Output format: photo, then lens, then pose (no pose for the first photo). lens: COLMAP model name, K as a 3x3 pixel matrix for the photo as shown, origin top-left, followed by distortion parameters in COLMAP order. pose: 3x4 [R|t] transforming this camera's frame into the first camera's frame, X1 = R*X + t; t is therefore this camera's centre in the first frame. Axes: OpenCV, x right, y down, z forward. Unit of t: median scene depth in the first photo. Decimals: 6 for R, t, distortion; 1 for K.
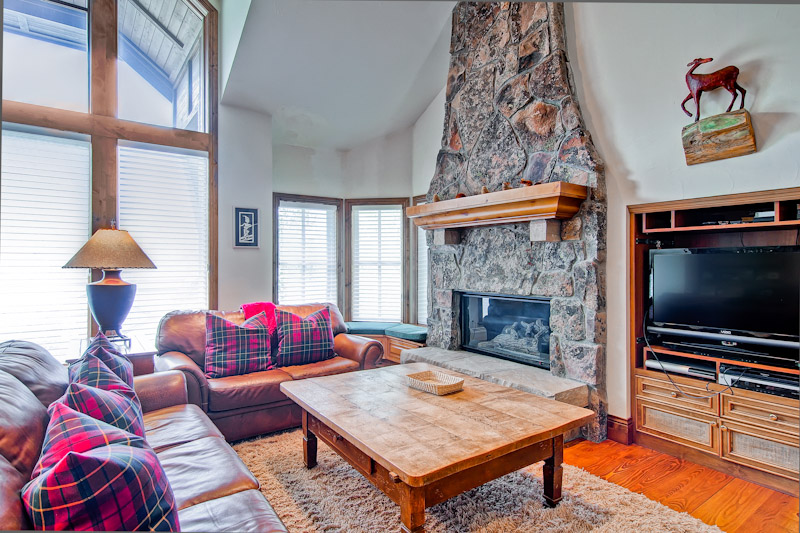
lens RADIAL K [[432.3, 0, 399.1], [0, 432.3, 261.5], [0, 0, 1]] dist [0.025839, -0.007385]
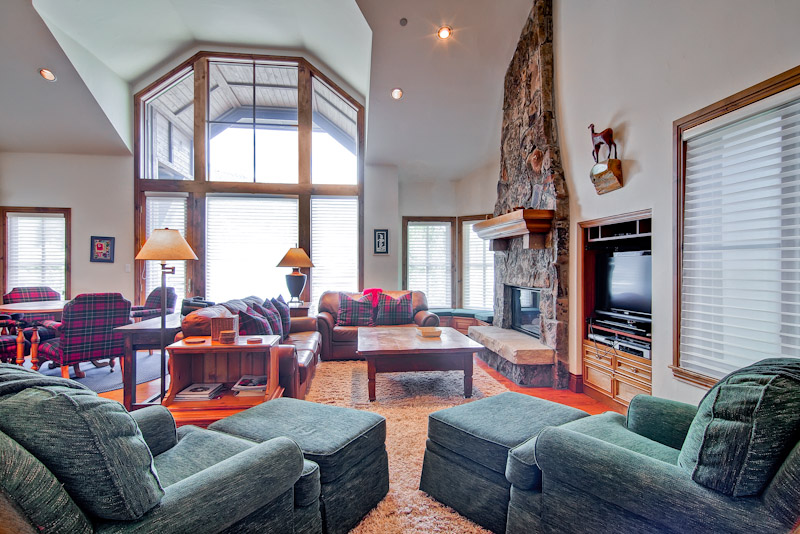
lens RADIAL K [[432.3, 0, 394.1], [0, 432.3, 269.0], [0, 0, 1]] dist [0.025839, -0.007385]
pose [[0.871944, 0.003548, -0.489594, 0.625987], [0.001491, 0.999950, 0.009901, 0.004983], [0.489604, -0.009363, 0.871895, -0.455882]]
